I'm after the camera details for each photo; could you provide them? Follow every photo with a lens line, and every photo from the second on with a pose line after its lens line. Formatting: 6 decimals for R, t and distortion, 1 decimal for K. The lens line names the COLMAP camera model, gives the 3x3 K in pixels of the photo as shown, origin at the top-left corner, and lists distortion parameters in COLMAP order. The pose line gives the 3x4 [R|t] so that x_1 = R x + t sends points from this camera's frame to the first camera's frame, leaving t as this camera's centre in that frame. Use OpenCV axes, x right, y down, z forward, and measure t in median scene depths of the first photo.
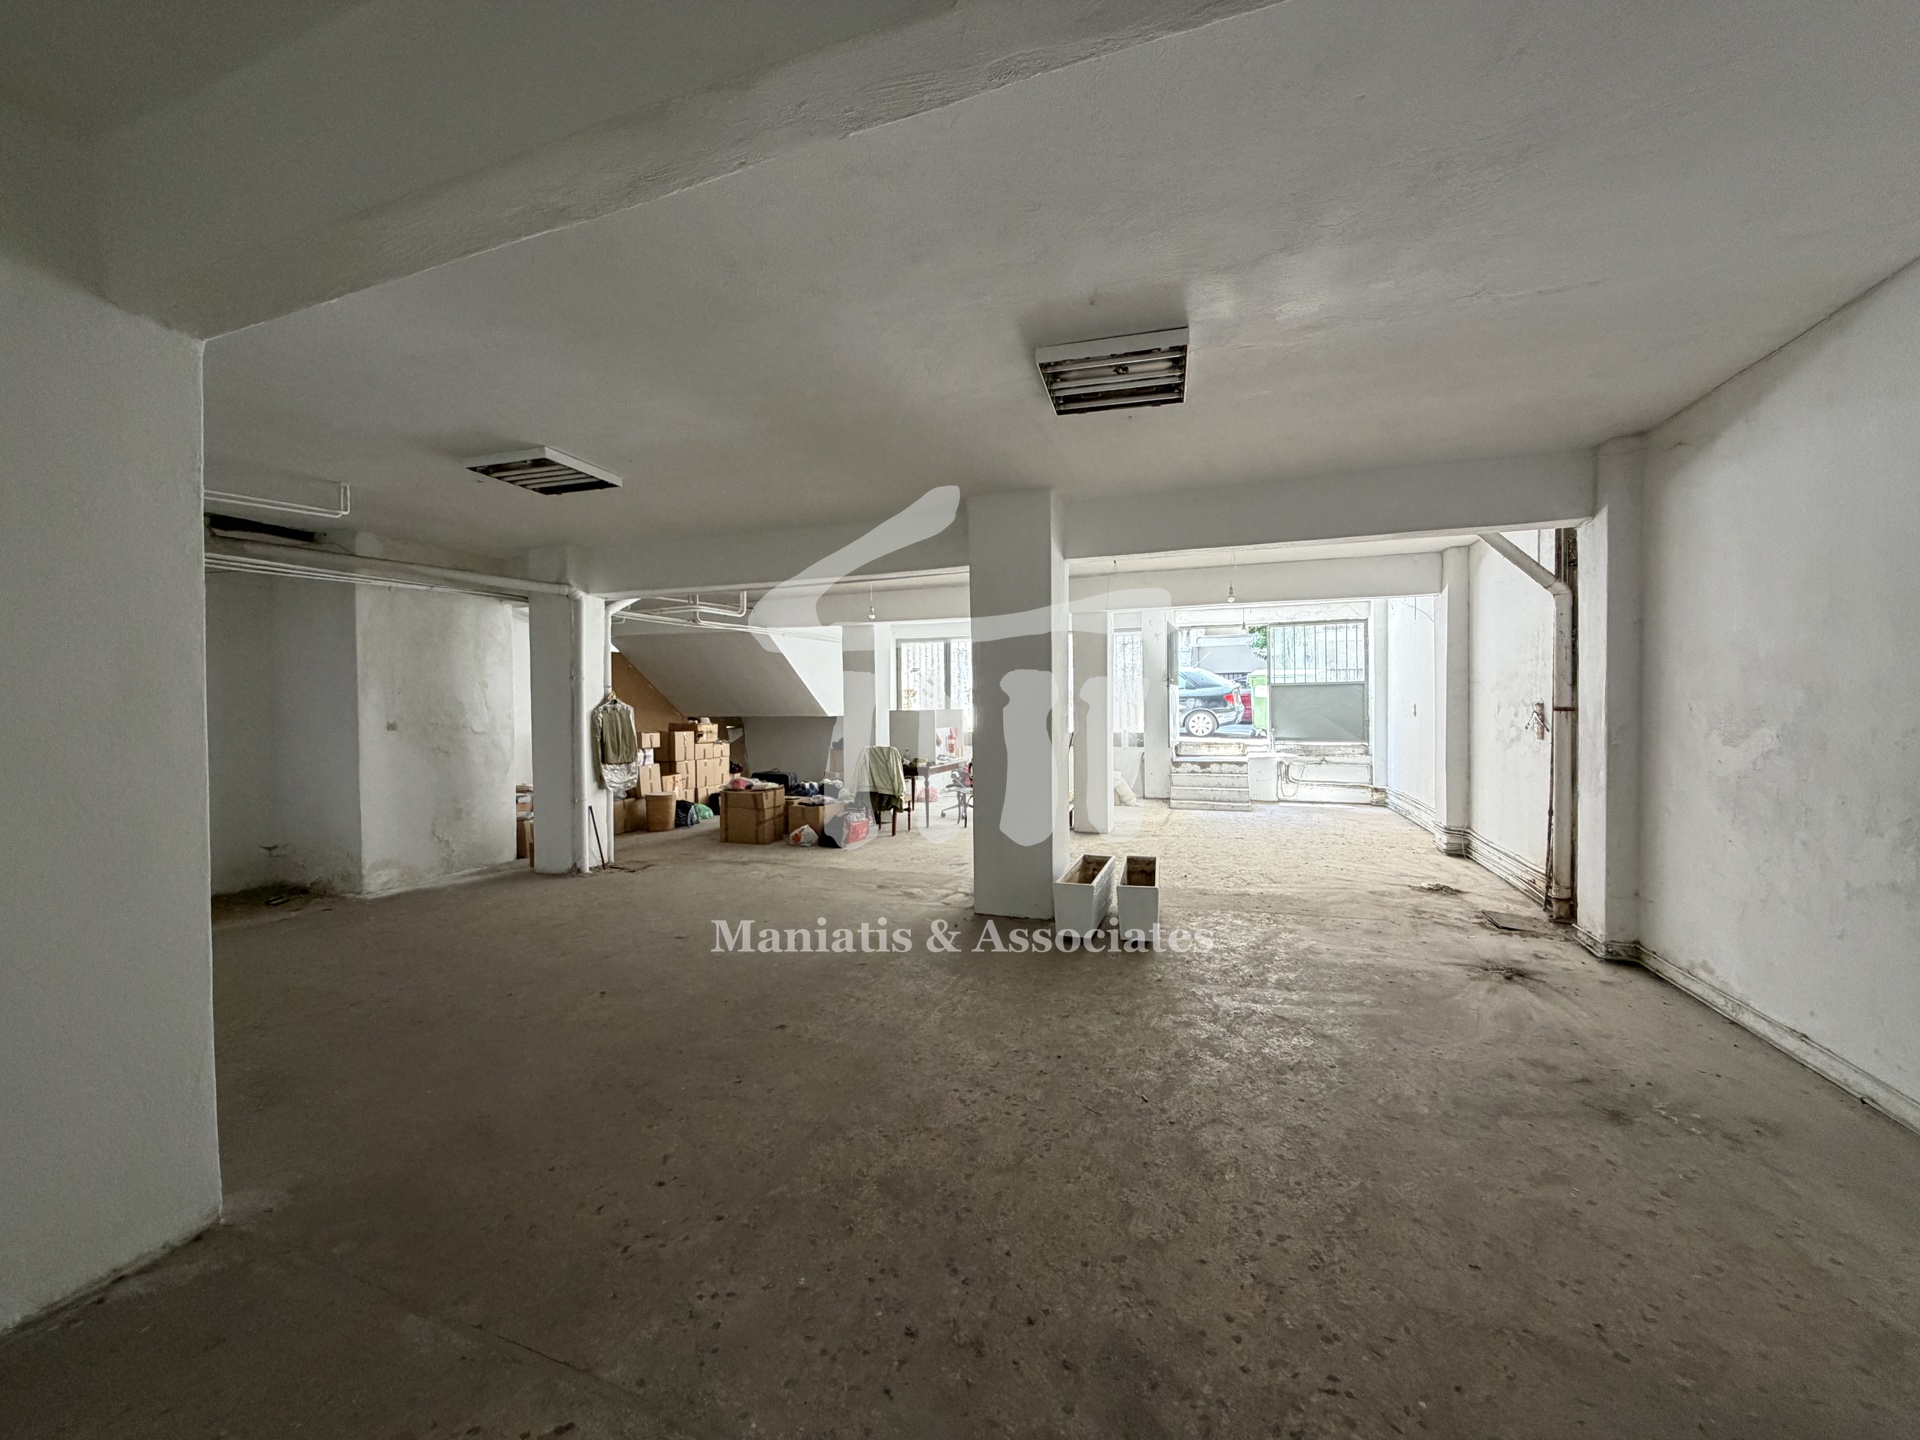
lens RADIAL K [[764.5, 0, 955.7], [0, 764.5, 720.1], [0, 0, 1]] dist [0.000252, -0.000006]
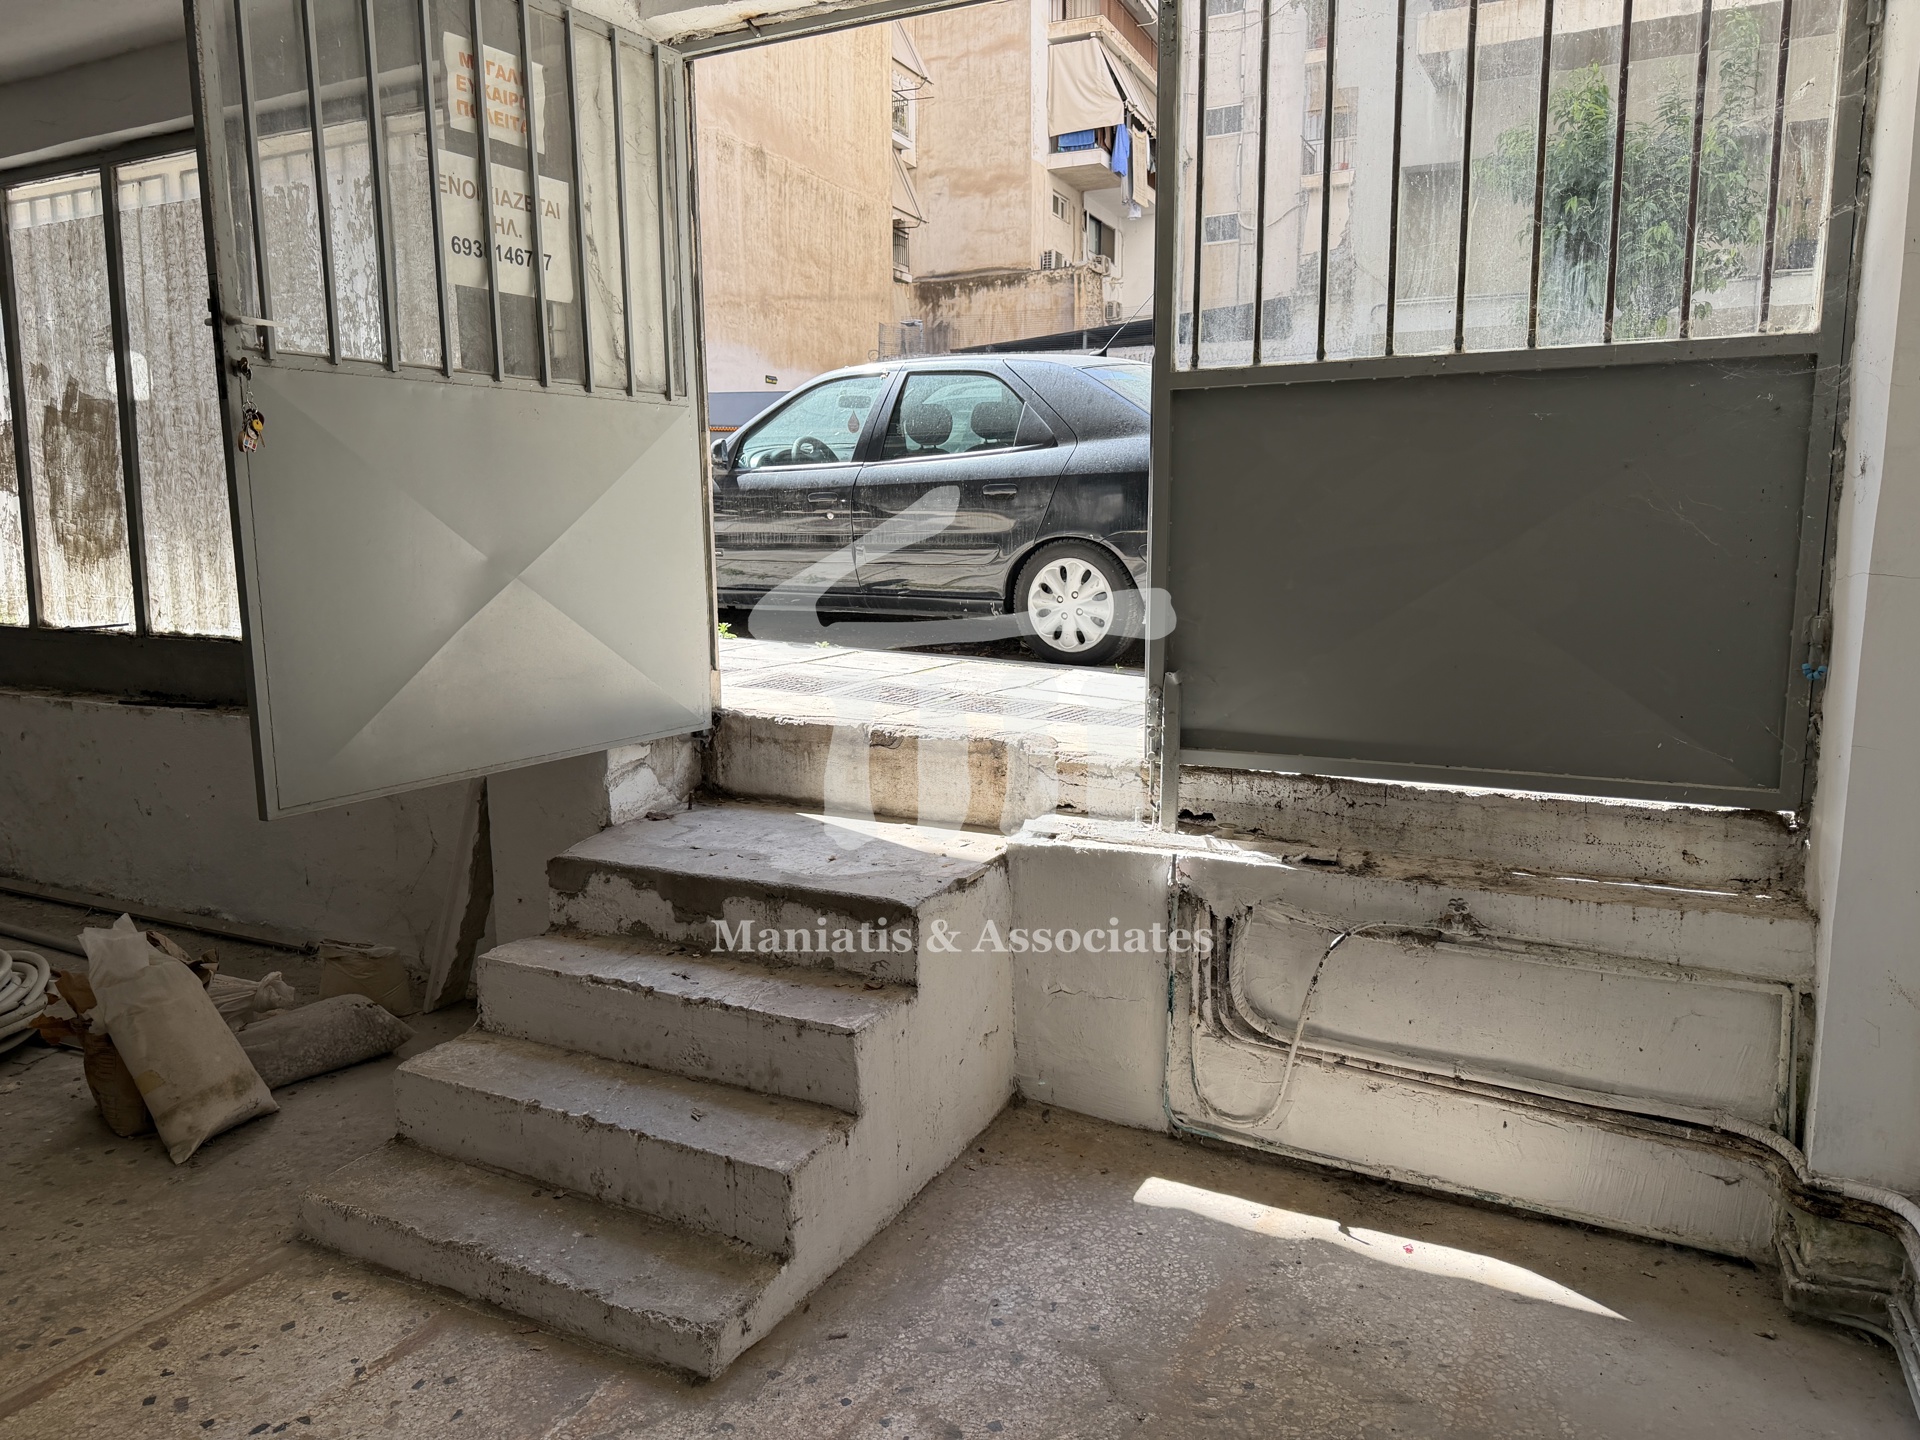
lens RADIAL K [[1351.6, 0, 981.1], [0, 1351.6, 737.4], [0, 0, 1]] dist [0.049694, -0.058687]
pose [[0.993478, 0.027587, -0.110635, 0.590525], [-0.011701, 0.989834, 0.141747, -0.020509], [0.113421, -0.139528, 0.983701, 1.049071]]
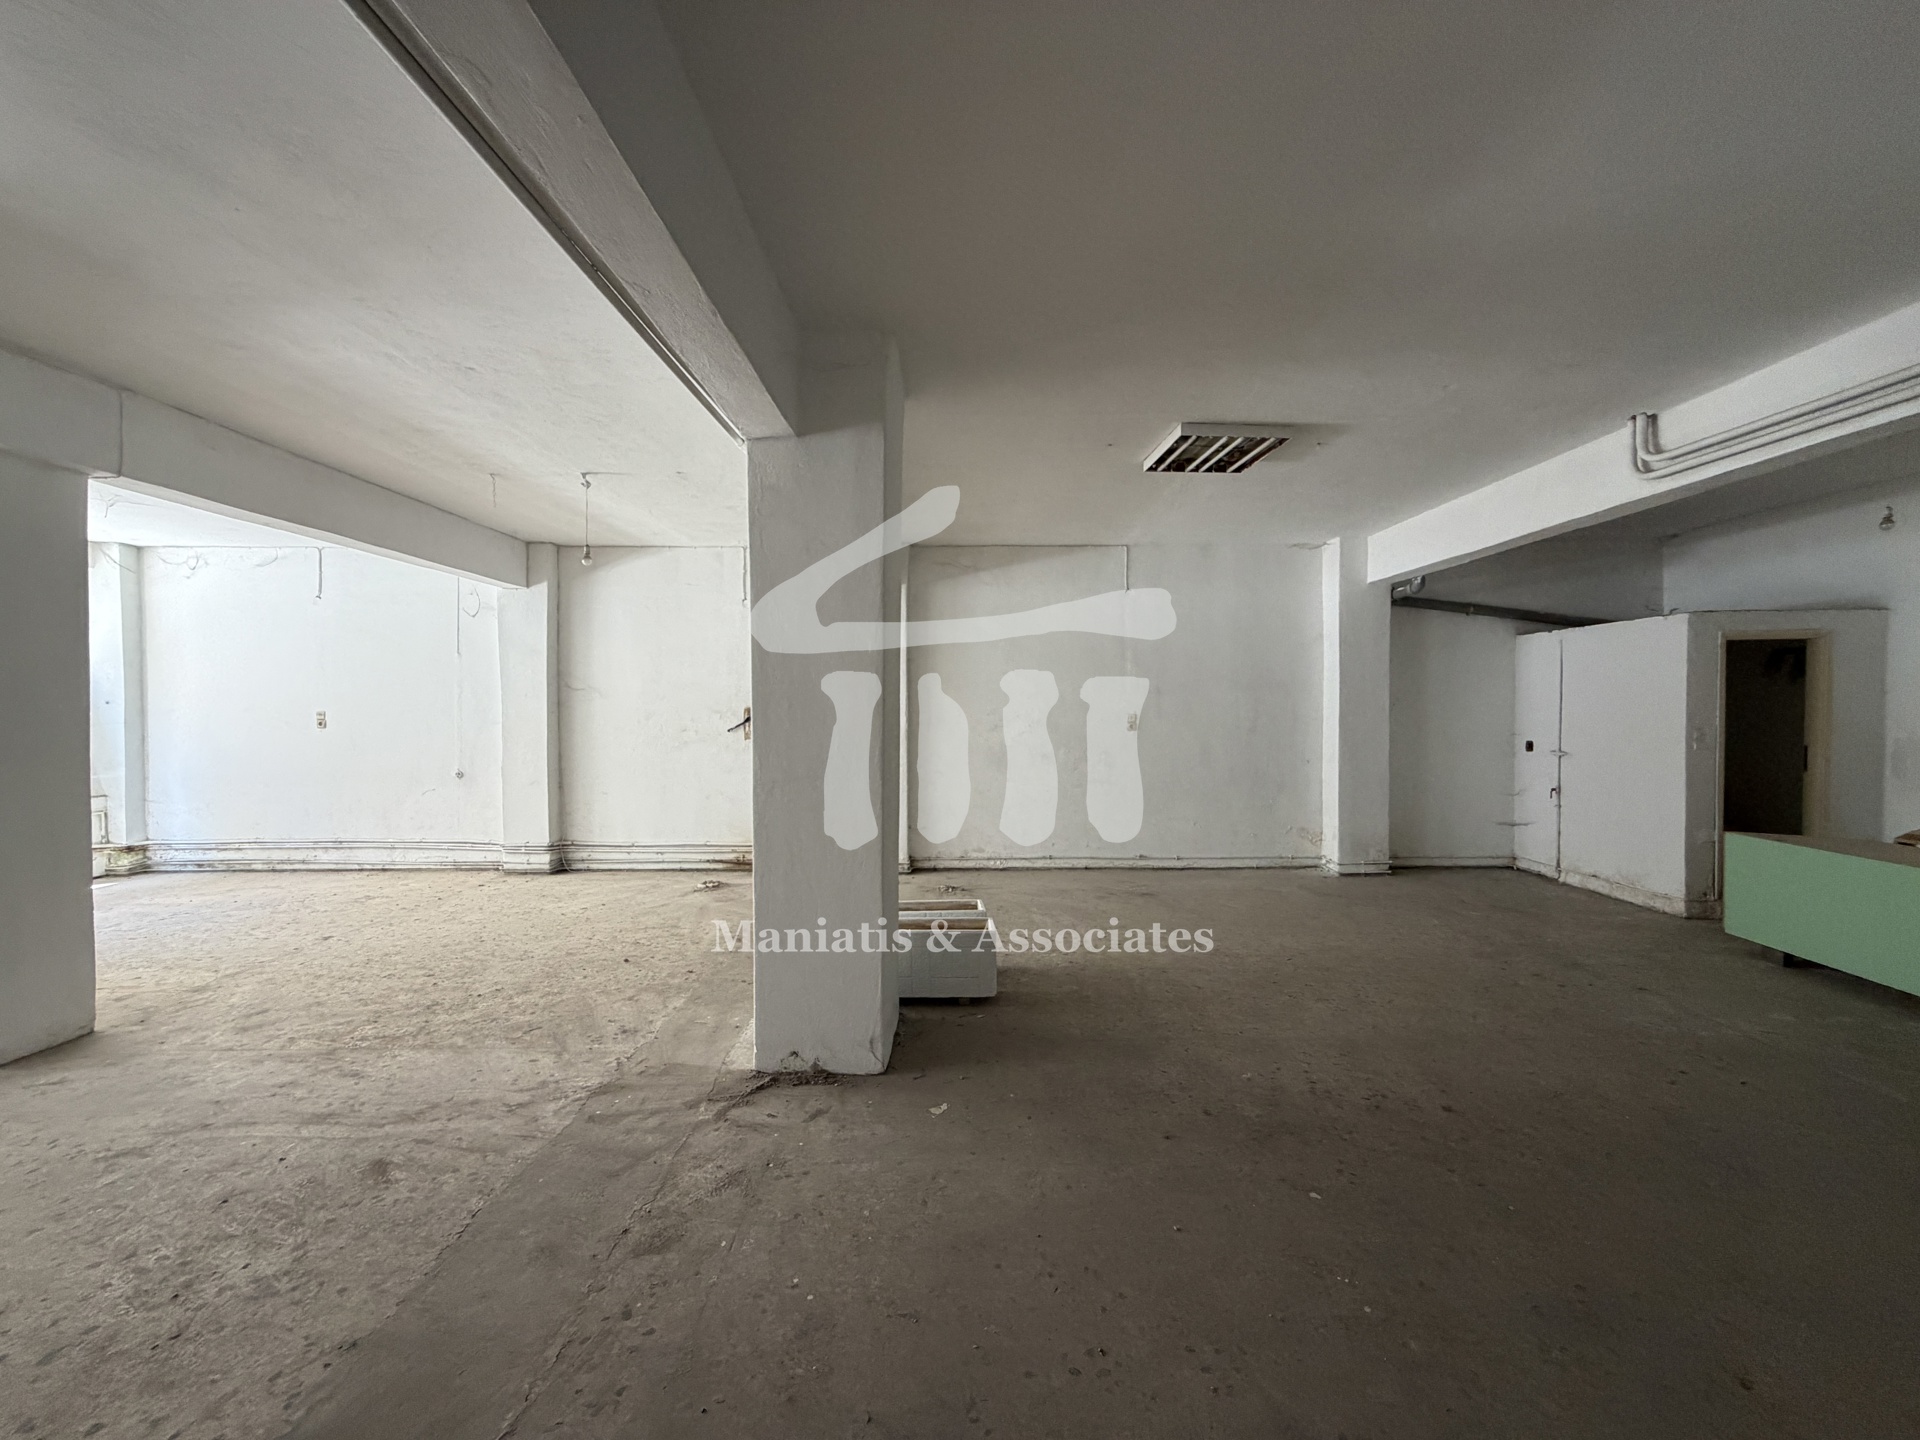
lens RADIAL K [[764.5, 0, 954.3], [0, 764.5, 719.7], [0, 0, 1]] dist [0.000252, -0.000006]
pose [[-0.334006, -0.003923, 0.942563, -0.357255], [0.022167, 0.999682, 0.012016, -0.009523], [-0.942310, 0.024907, -0.333812, 0.773949]]
